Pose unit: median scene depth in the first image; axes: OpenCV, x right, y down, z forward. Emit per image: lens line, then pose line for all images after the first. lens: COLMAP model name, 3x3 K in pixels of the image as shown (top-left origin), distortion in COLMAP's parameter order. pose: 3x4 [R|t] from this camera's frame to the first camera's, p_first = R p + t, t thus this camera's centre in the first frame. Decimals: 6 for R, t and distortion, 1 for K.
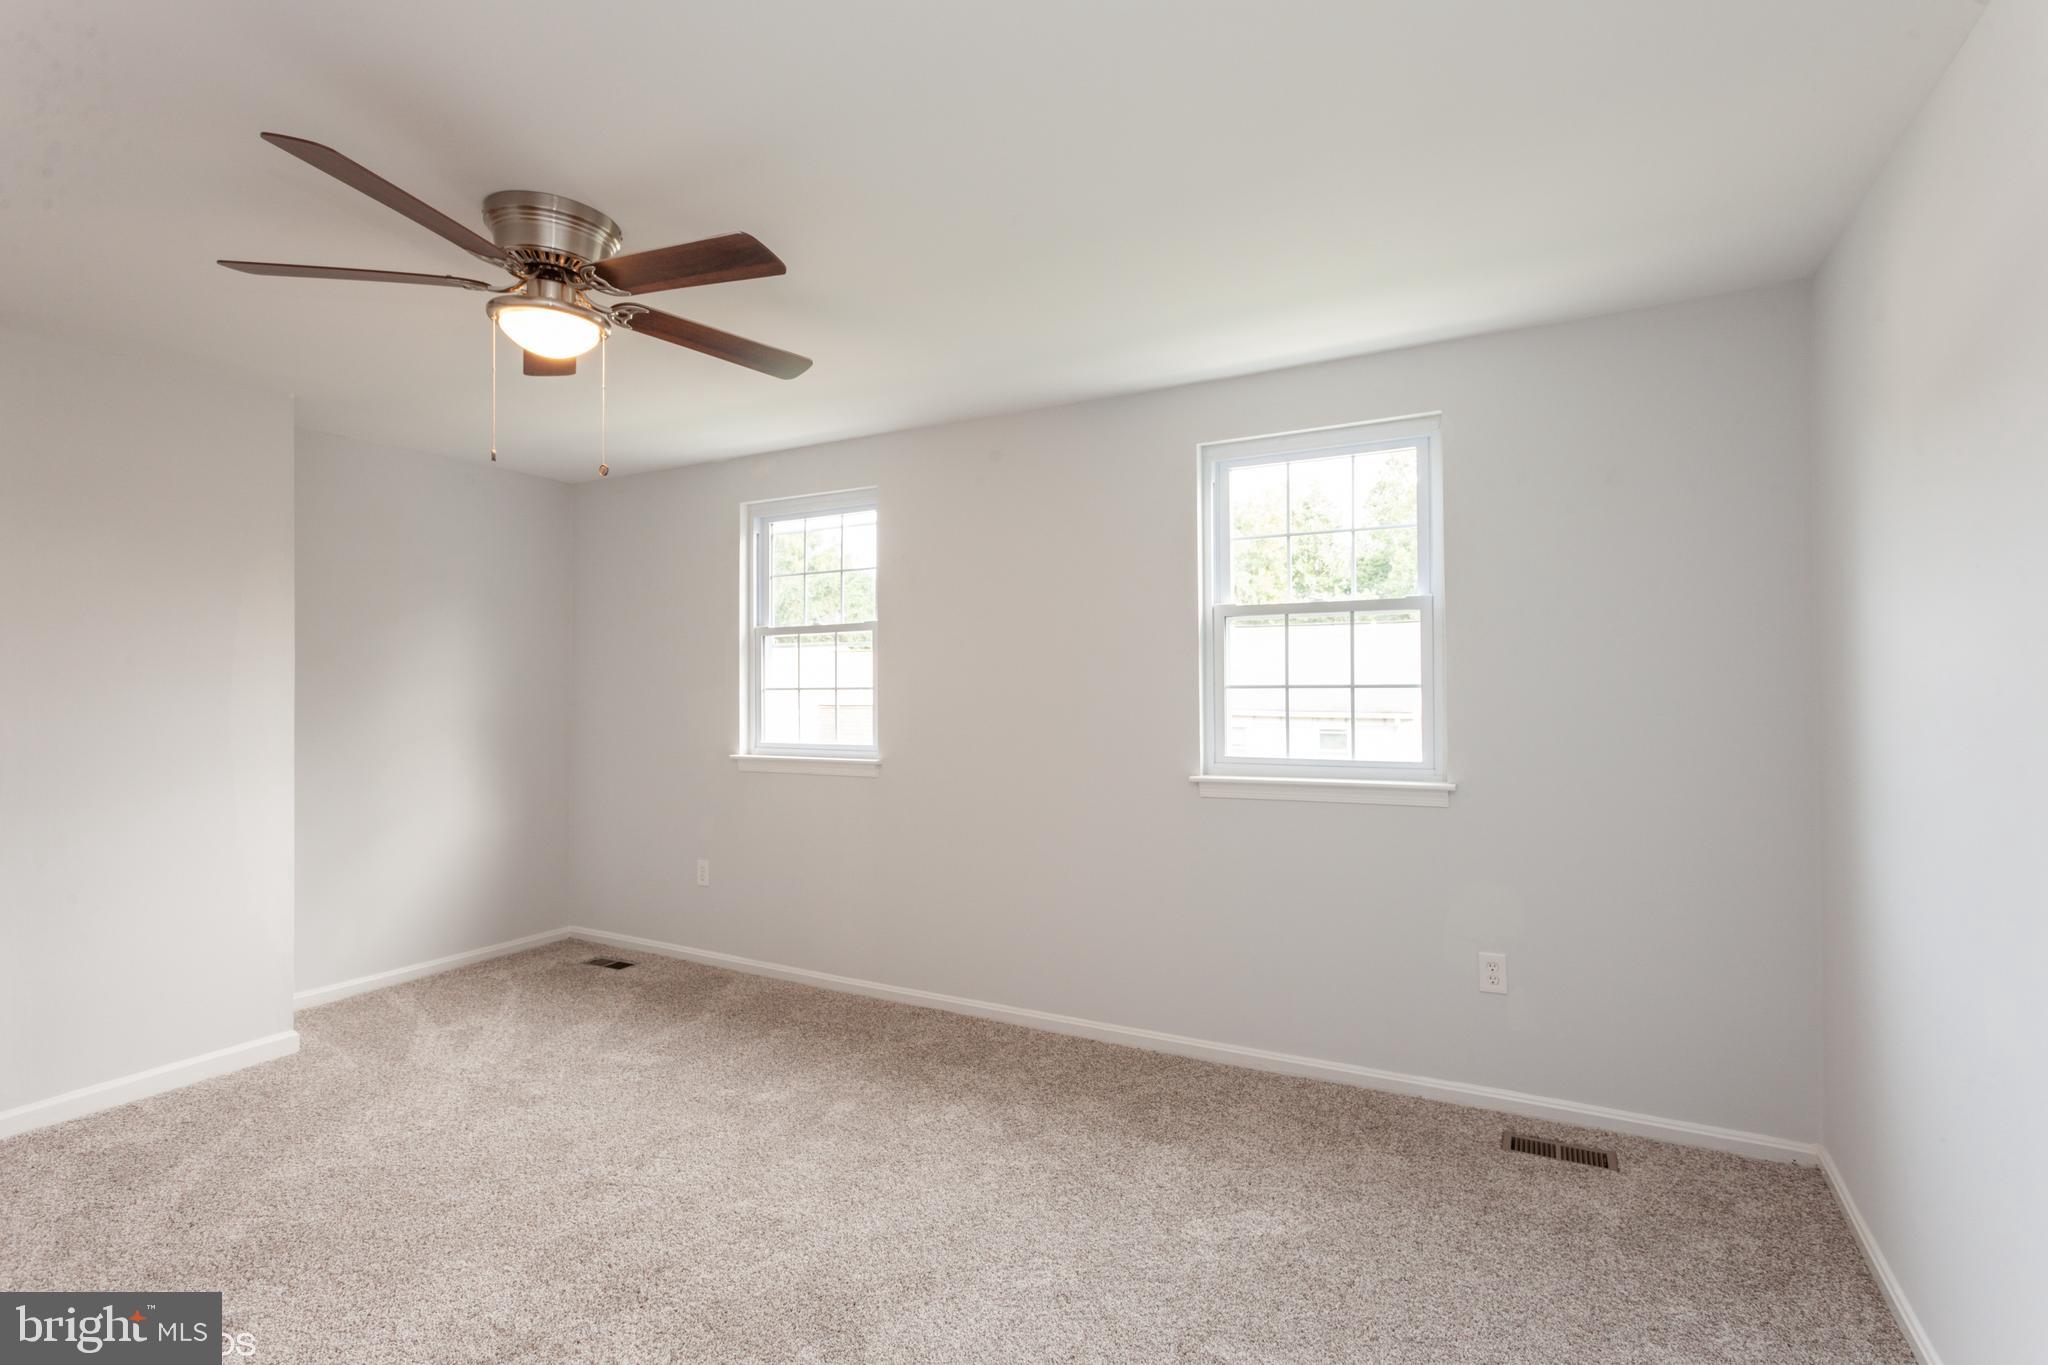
lens RADIAL K [[1004.1, 0, 1024.0], [0, 1004.1, 682.5], [0, 0, 1]] dist [0.001836, 0.000208]
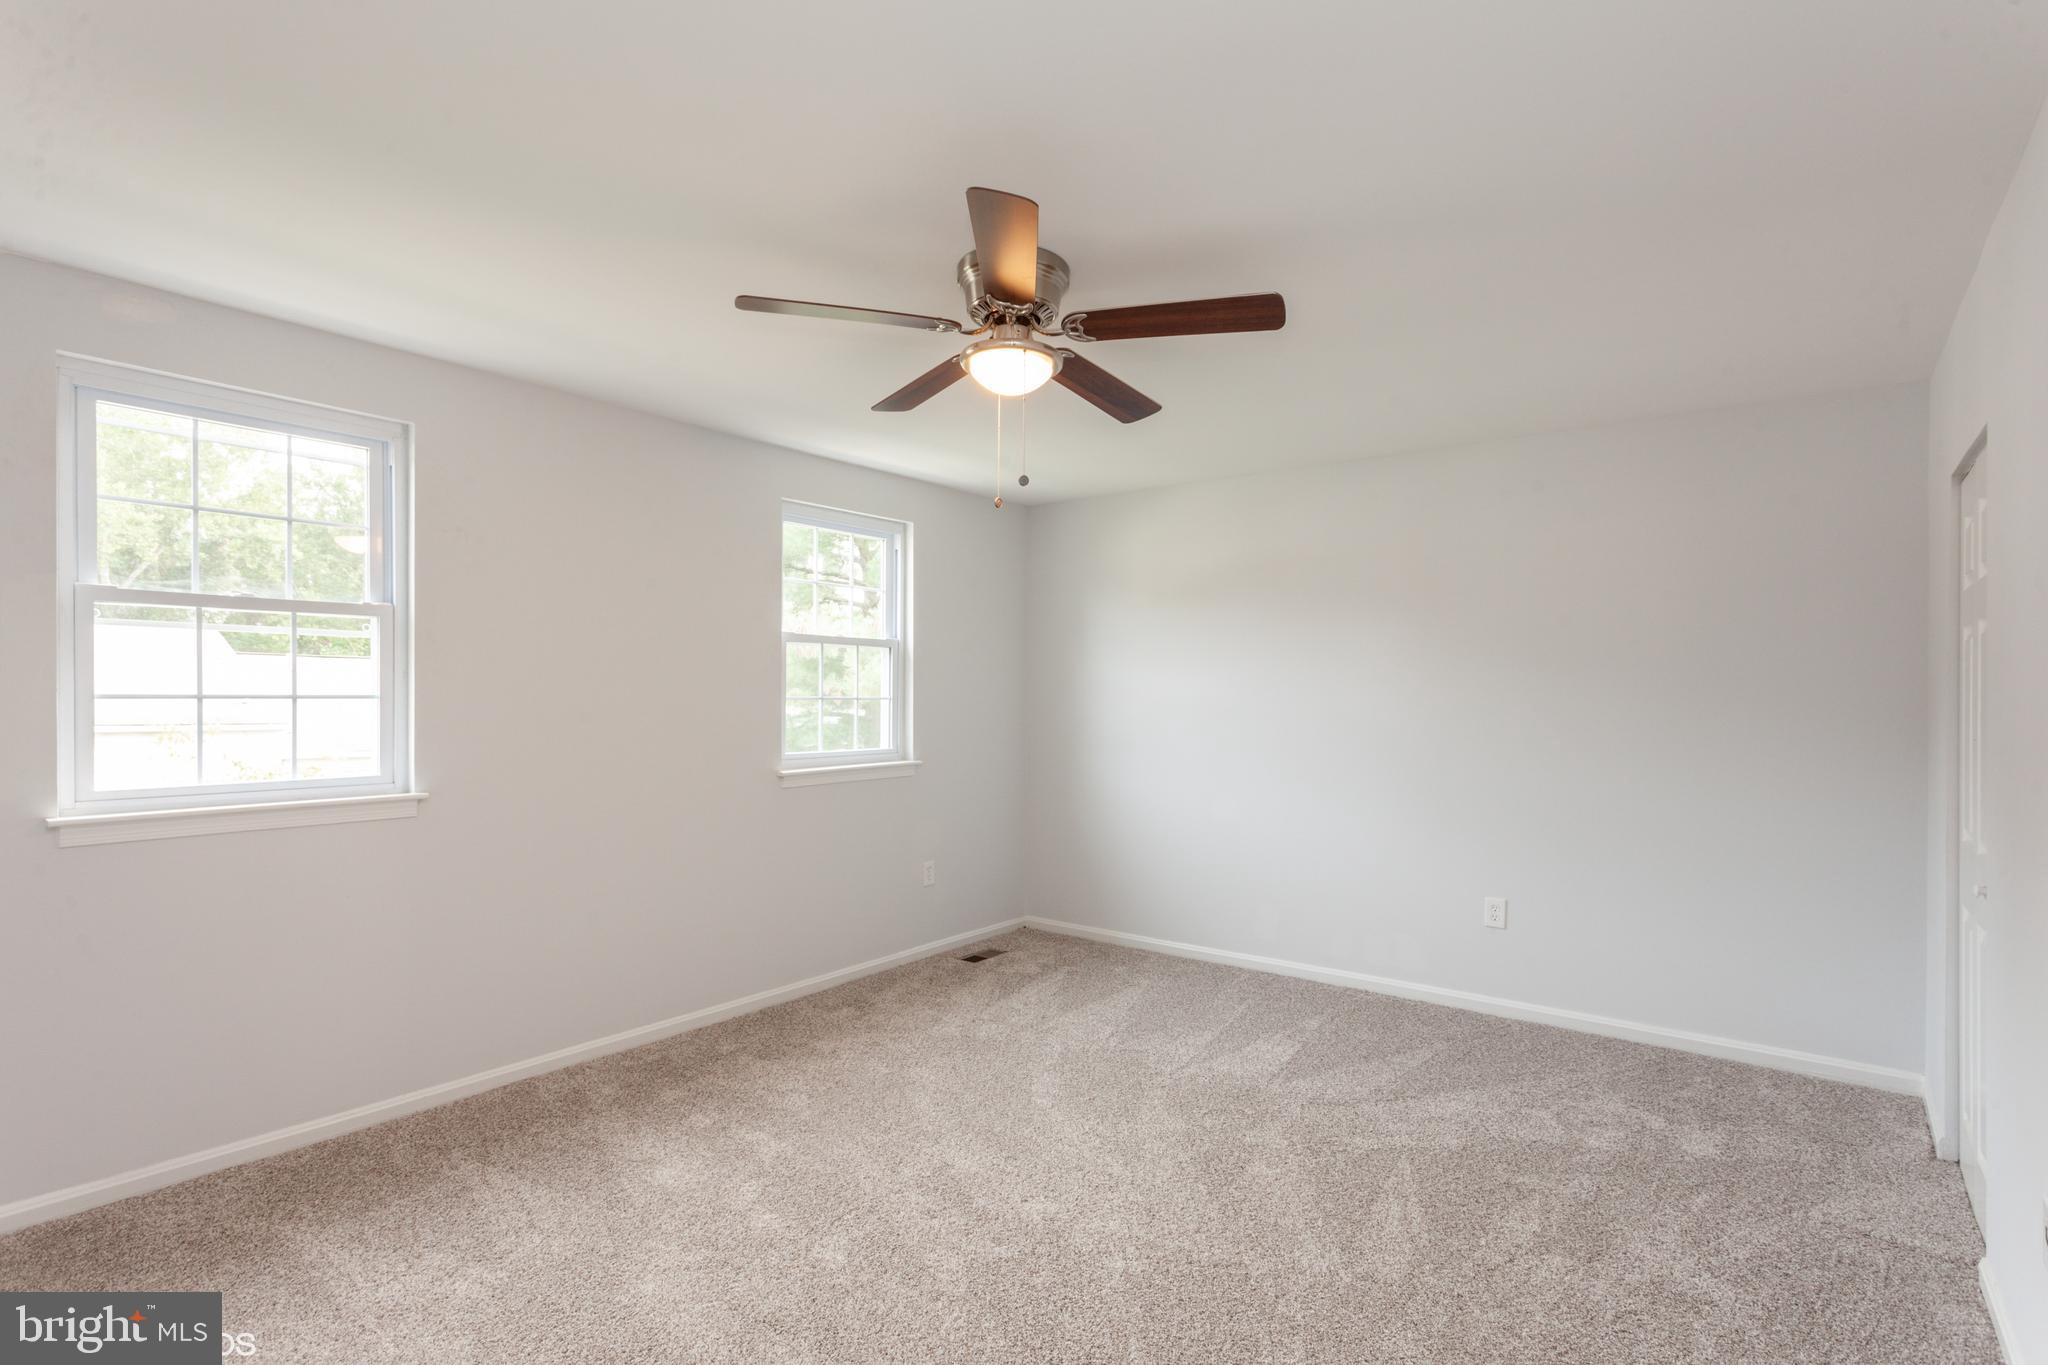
lens RADIAL K [[978.5, 0, 1027.5], [0, 978.5, 689.1], [0, 0, 1]] dist [0.003309, 0.000307]
pose [[0.138313, 0.015374, 0.990269, -0.756746], [-0.008978, 0.999858, -0.014269, 0.005934], [-0.990348, -0.006917, 0.138432, 0.422564]]
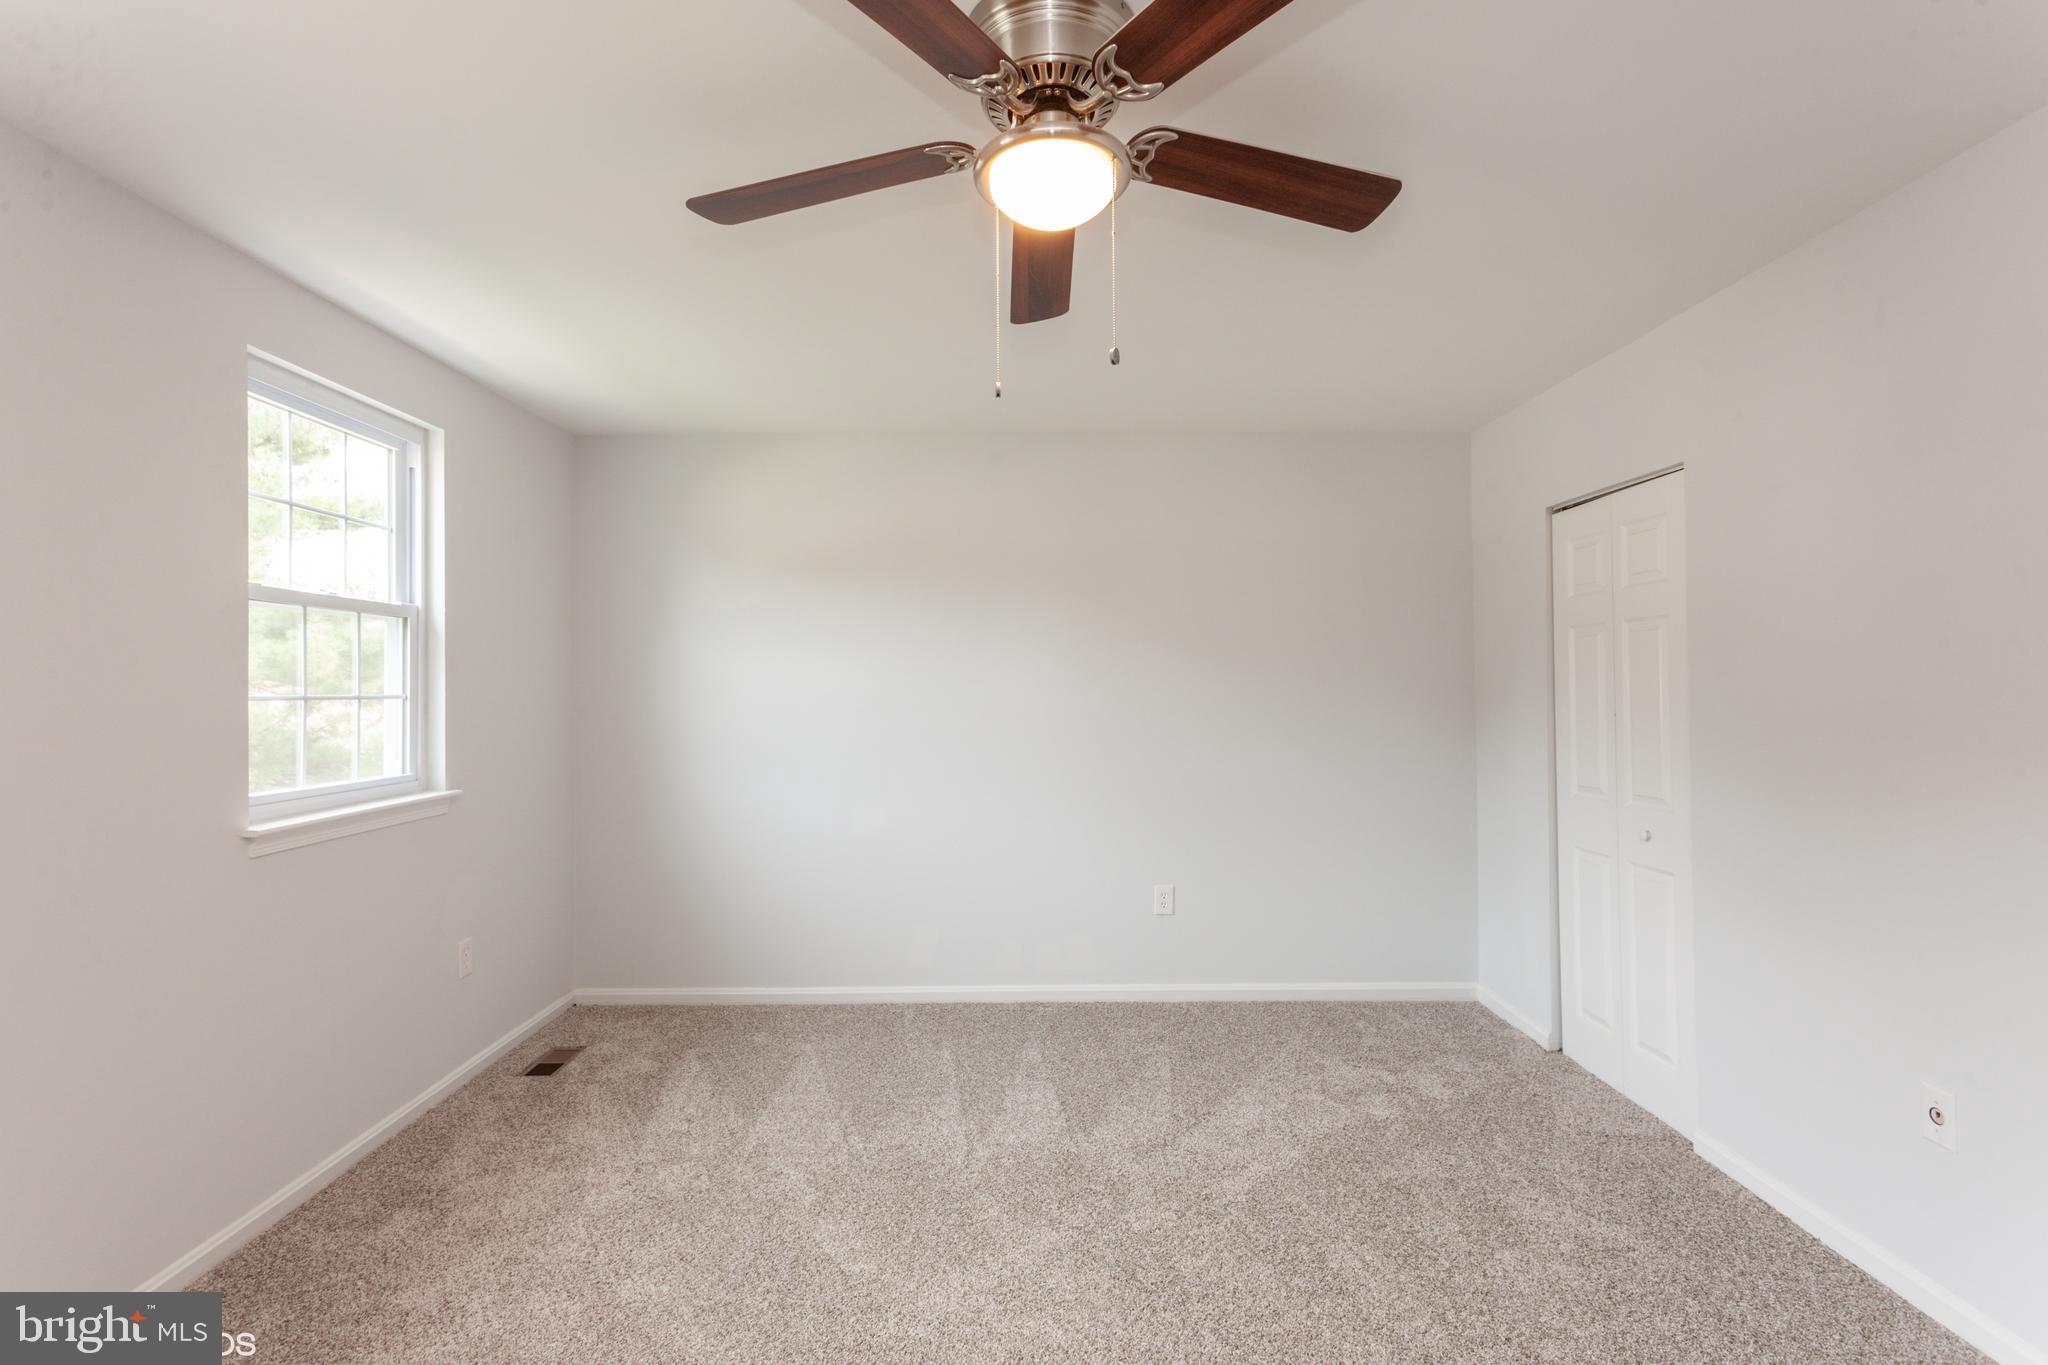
lens RADIAL K [[965.7, 0, 1021.8], [0, 965.7, 674.6], [0, 0, 1]] dist [0.000532, 0.000655]
pose [[-0.498426, 0.023107, 0.866625, -0.522383], [0.005796, 0.999711, -0.023323, 0.004952], [-0.866913, -0.006602, -0.498416, 0.683327]]
